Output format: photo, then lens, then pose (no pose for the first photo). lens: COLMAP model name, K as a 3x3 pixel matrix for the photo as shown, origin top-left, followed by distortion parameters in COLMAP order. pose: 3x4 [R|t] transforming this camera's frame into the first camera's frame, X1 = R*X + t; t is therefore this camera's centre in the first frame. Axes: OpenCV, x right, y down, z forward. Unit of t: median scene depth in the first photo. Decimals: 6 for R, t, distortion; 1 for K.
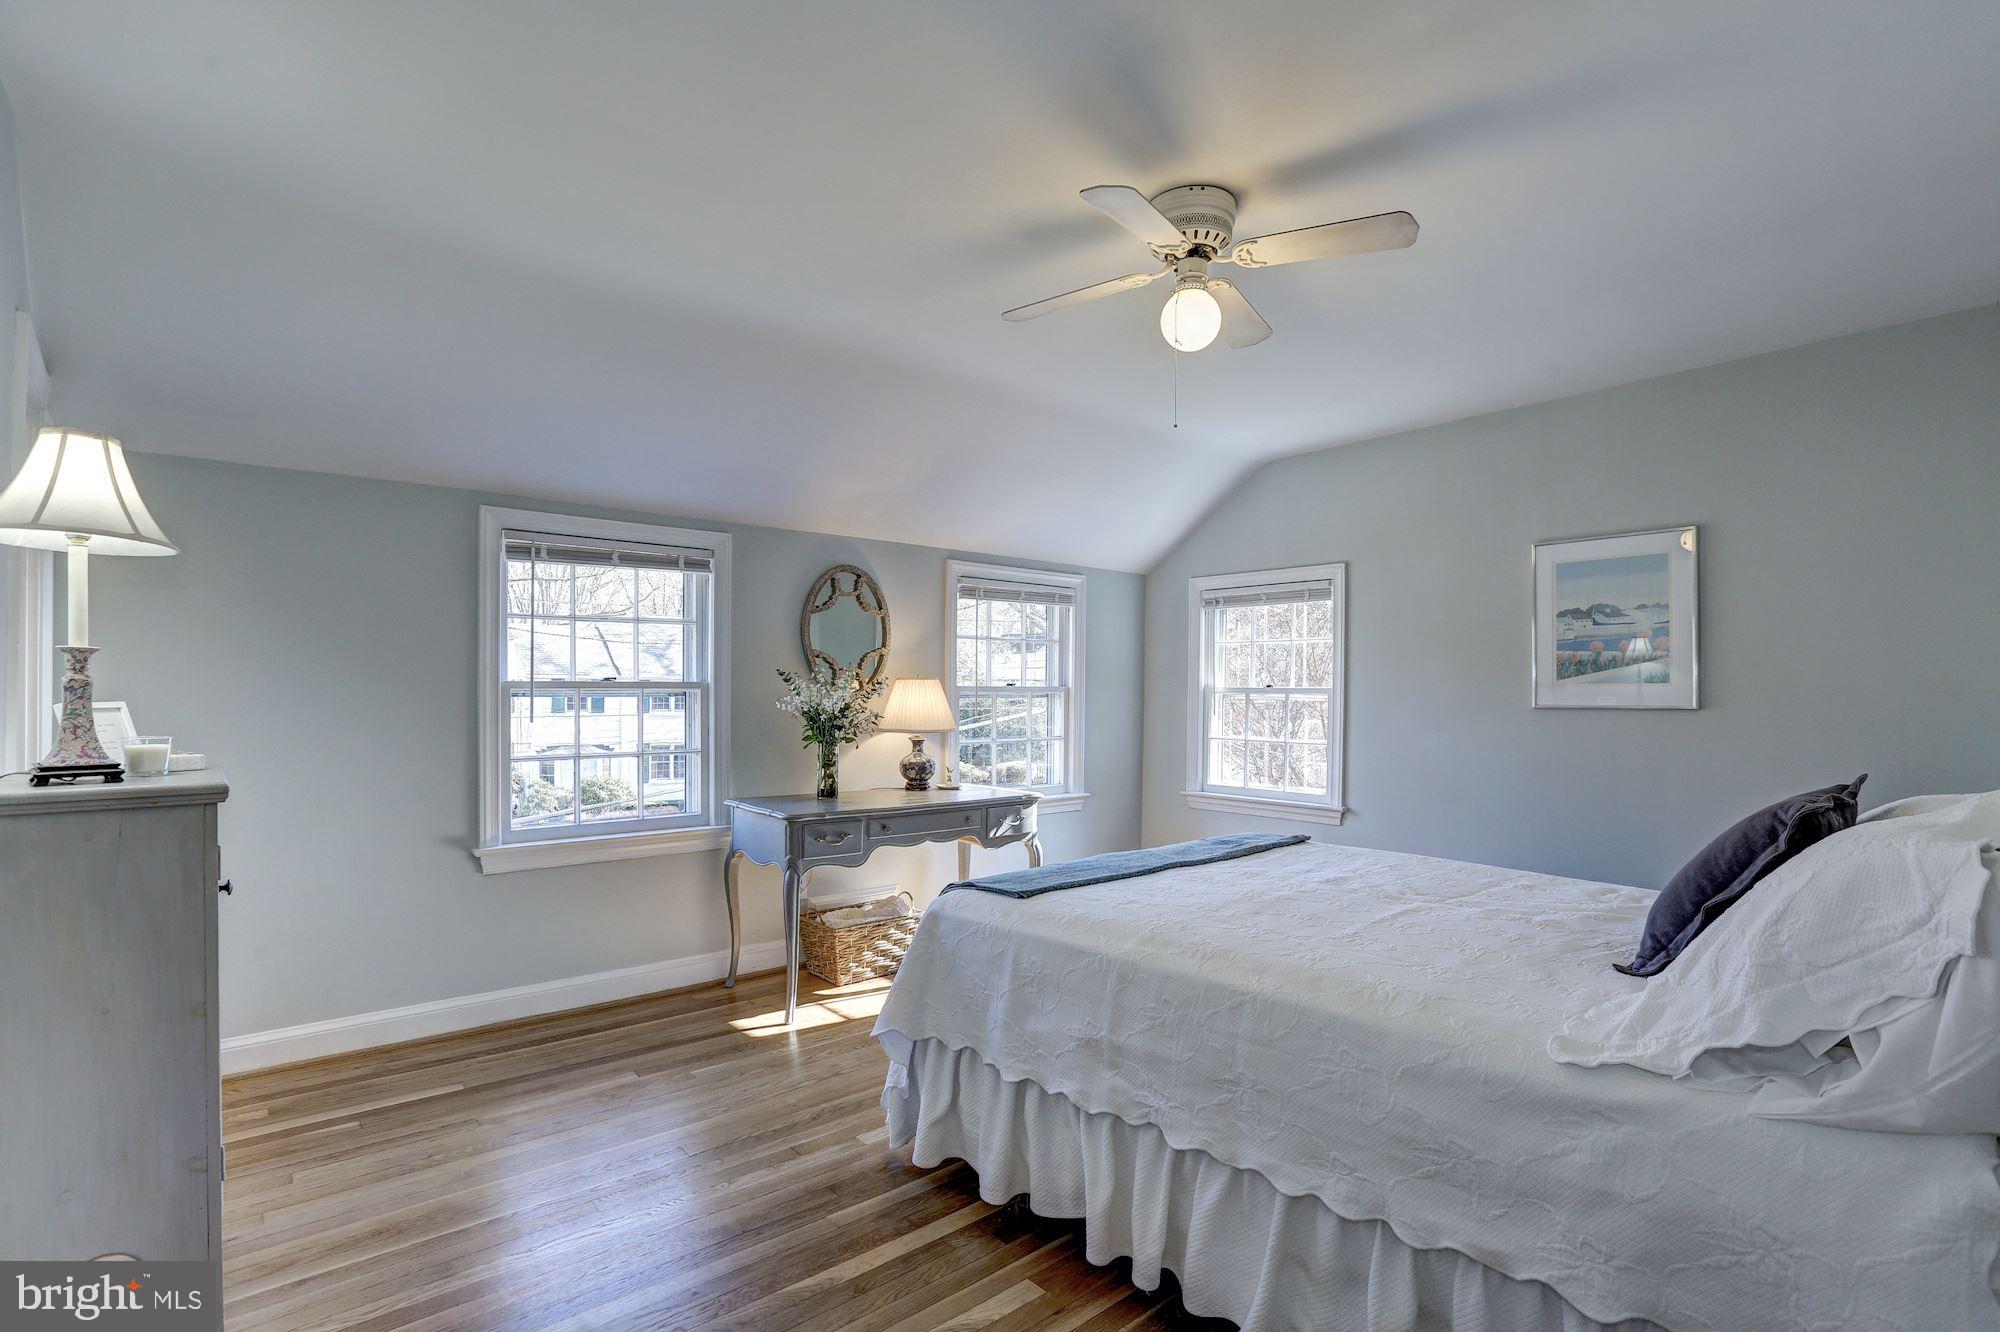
lens RADIAL K [[935.0, 0, 1002.4], [0, 935.0, 679.4], [0, 0, 1]] dist [-0.001187, -0.000105]
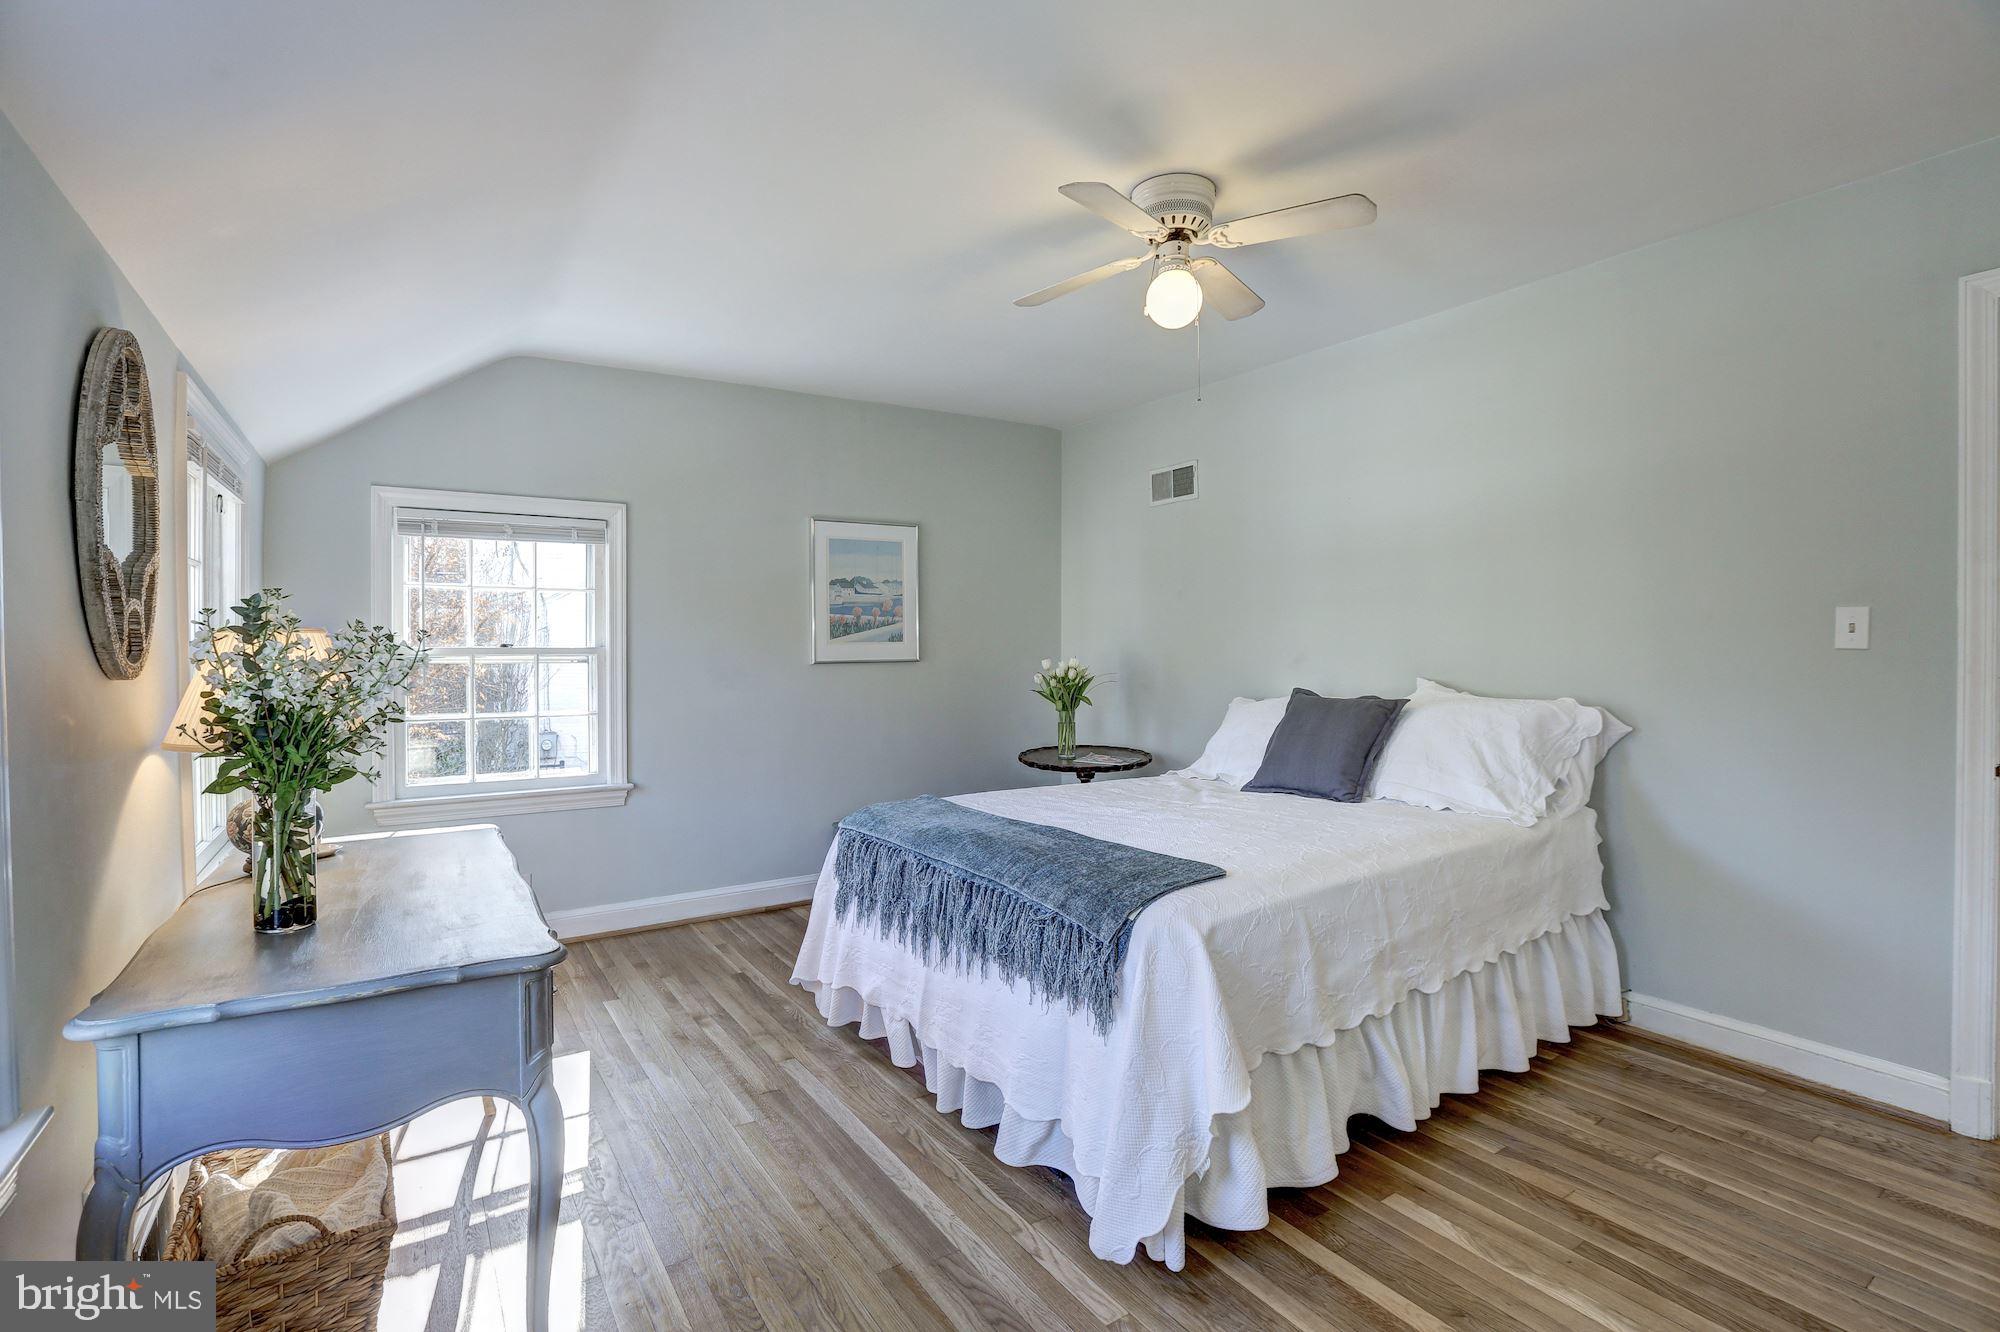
lens RADIAL K [[944.2, 0, 964.1], [0, 944.2, 642.1], [0, 0, 1]] dist [-0.015468, 0.000109]
pose [[0.137575, -0.002358, 0.990489, -0.564697], [0.000183, 0.999997, 0.002355, 0.002041], [-0.990491, -0.000143, 0.137575, 0.685944]]
